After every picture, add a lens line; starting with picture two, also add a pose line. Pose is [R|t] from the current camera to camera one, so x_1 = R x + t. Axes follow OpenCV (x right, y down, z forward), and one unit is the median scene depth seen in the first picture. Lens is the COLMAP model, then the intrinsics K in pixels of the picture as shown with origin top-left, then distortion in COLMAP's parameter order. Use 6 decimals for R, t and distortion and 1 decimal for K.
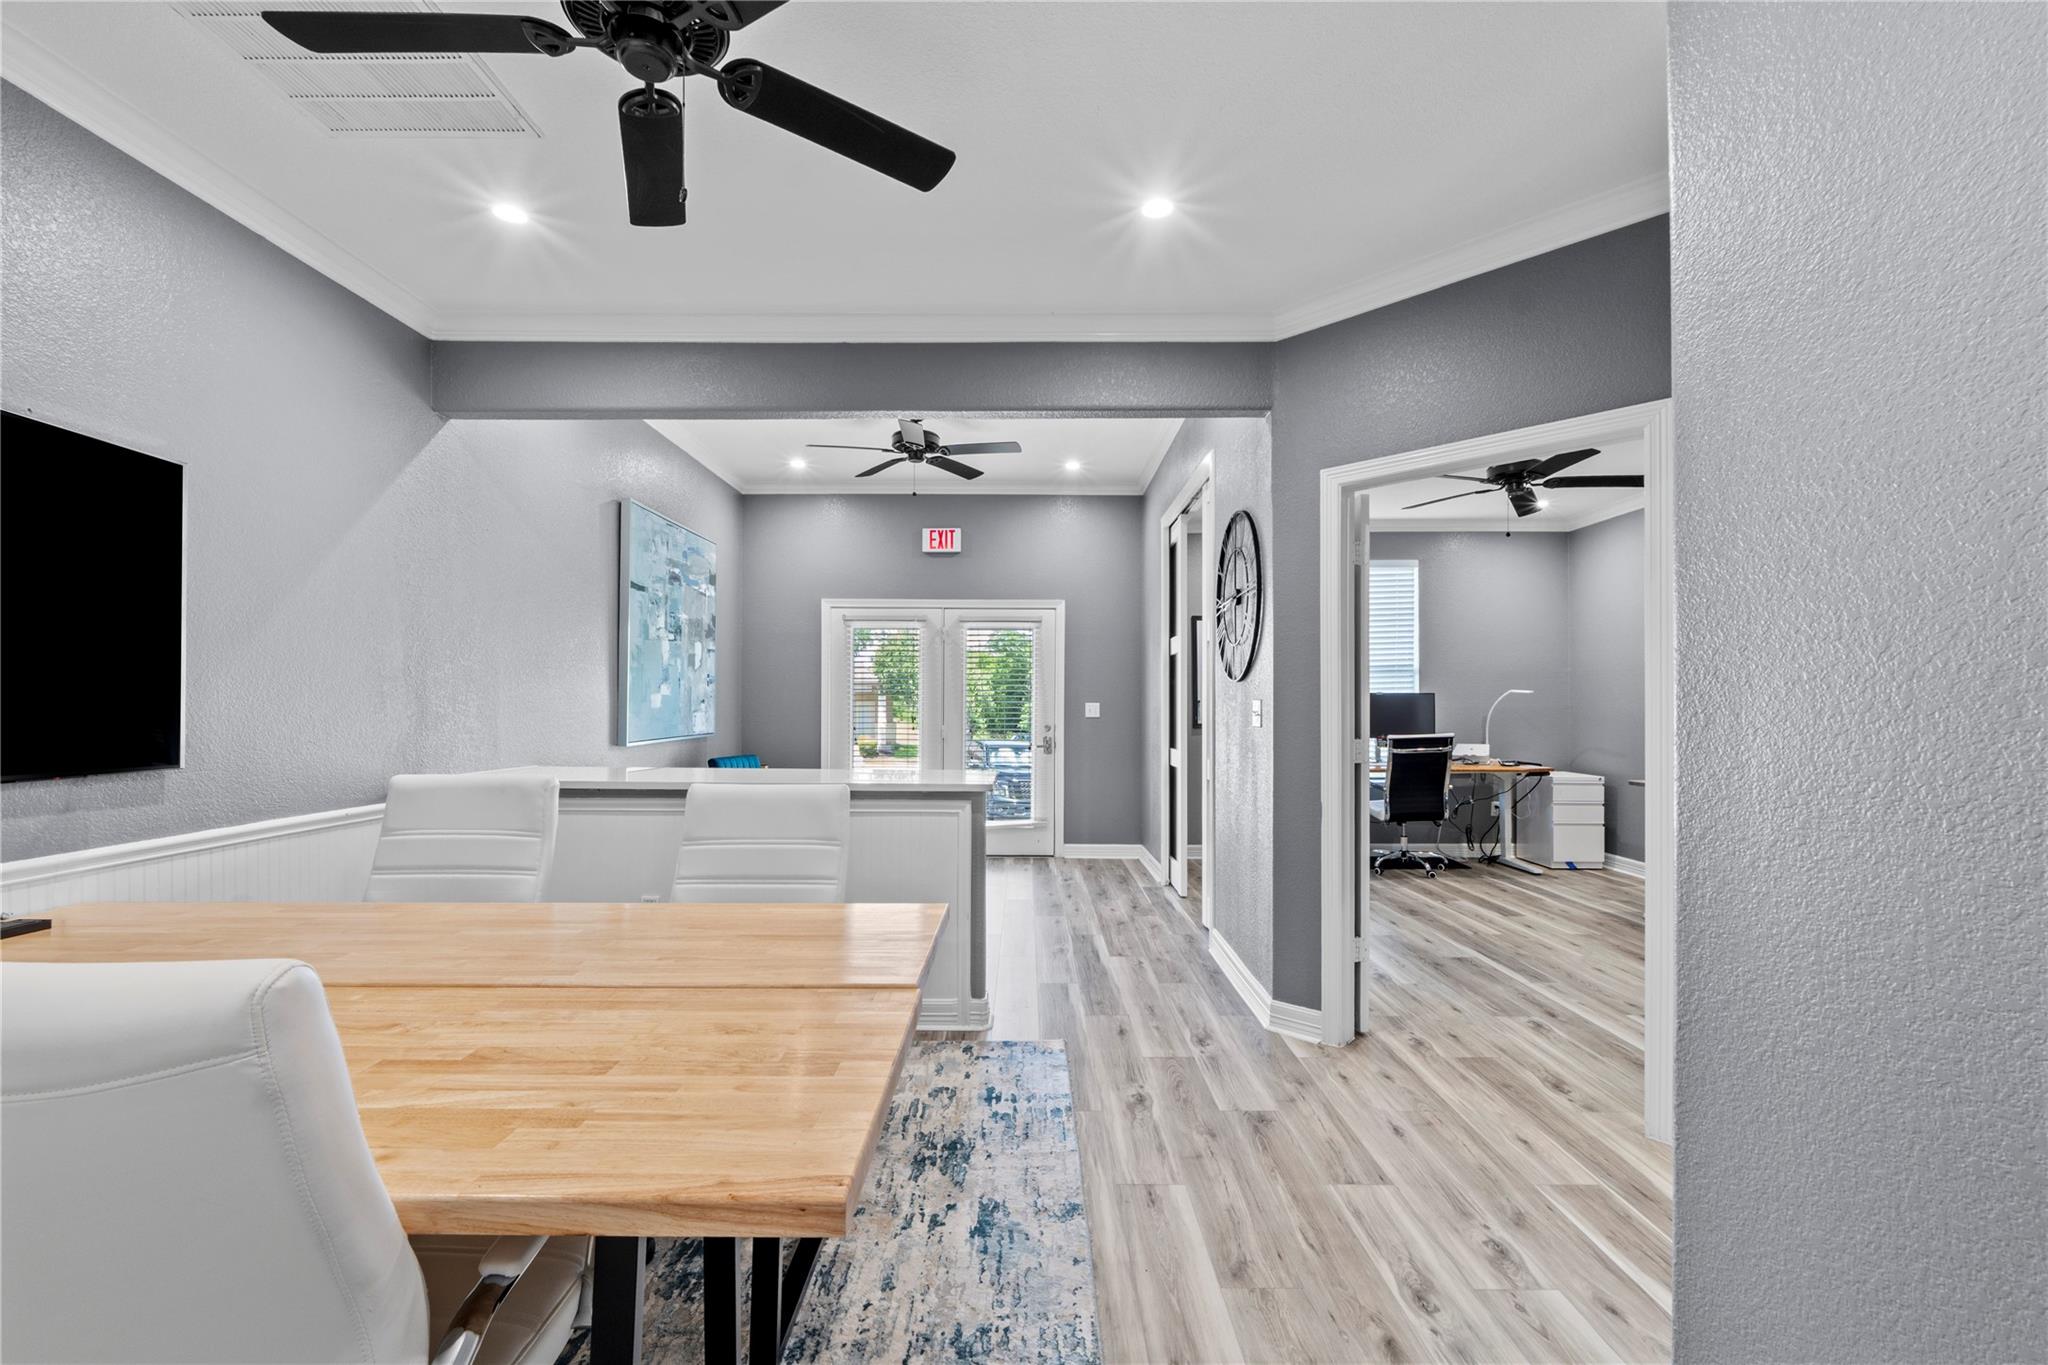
lens RADIAL K [[871.7, 0, 1030.7], [0, 871.7, 701.6], [0, 0, 1]] dist [-0.001927, -0.000078]
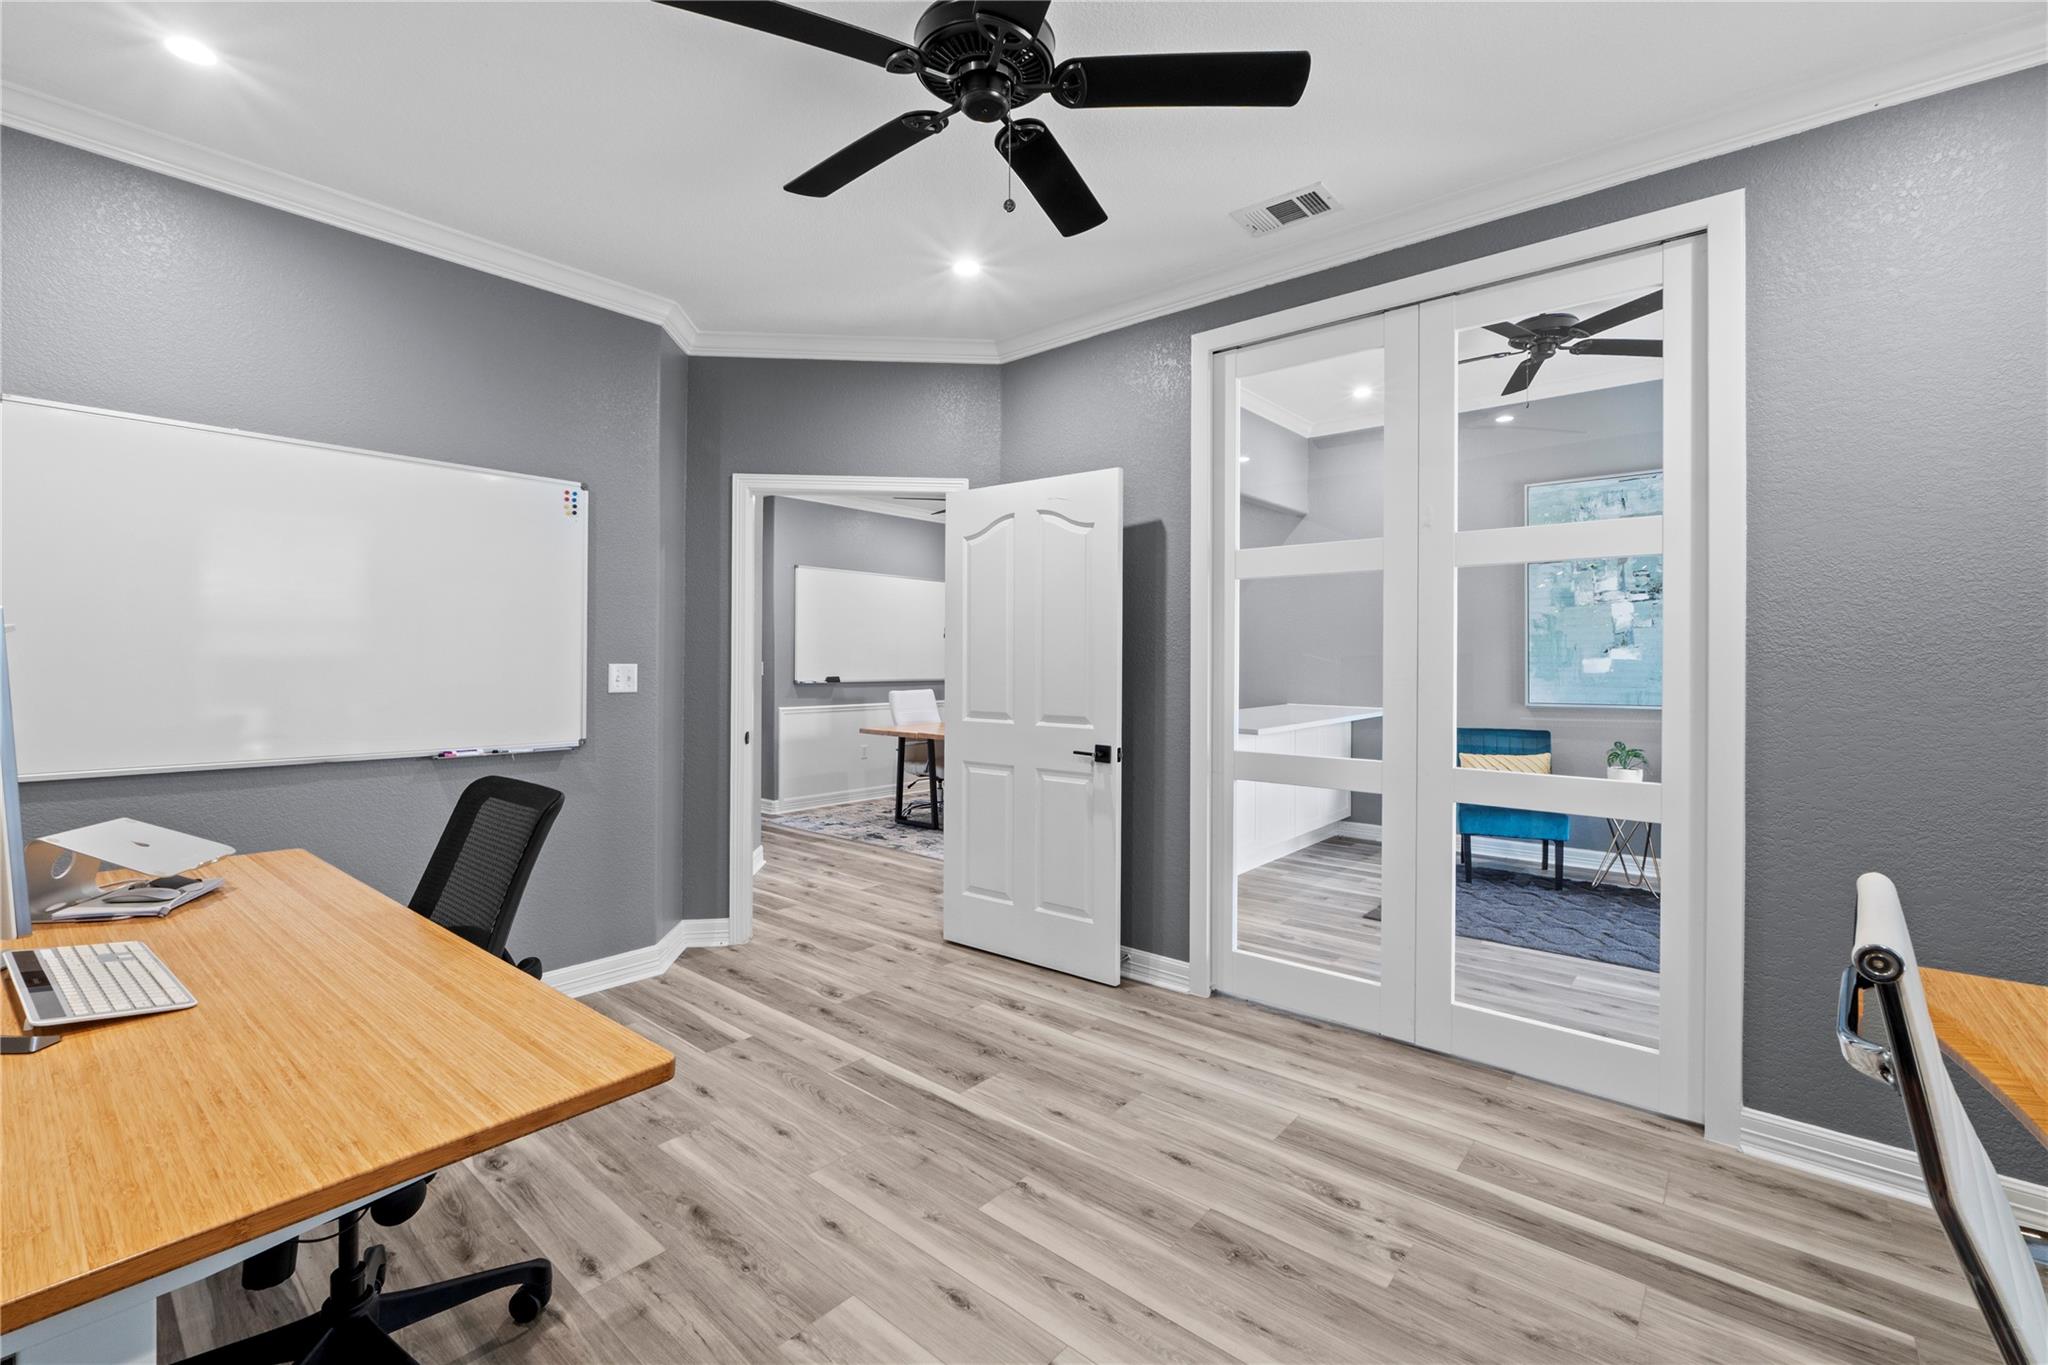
lens RADIAL K [[864.0, 0, 1024.0], [0, 864.0, 682.5], [0, 0, 1]] dist [-0.002430, -0.000352]
pose [[-0.650022, 0.017362, -0.759717, 0.806885], [-0.002443, 0.999686, 0.024936, -0.004802], [0.759912, 0.018065, -0.649775, 1.228089]]
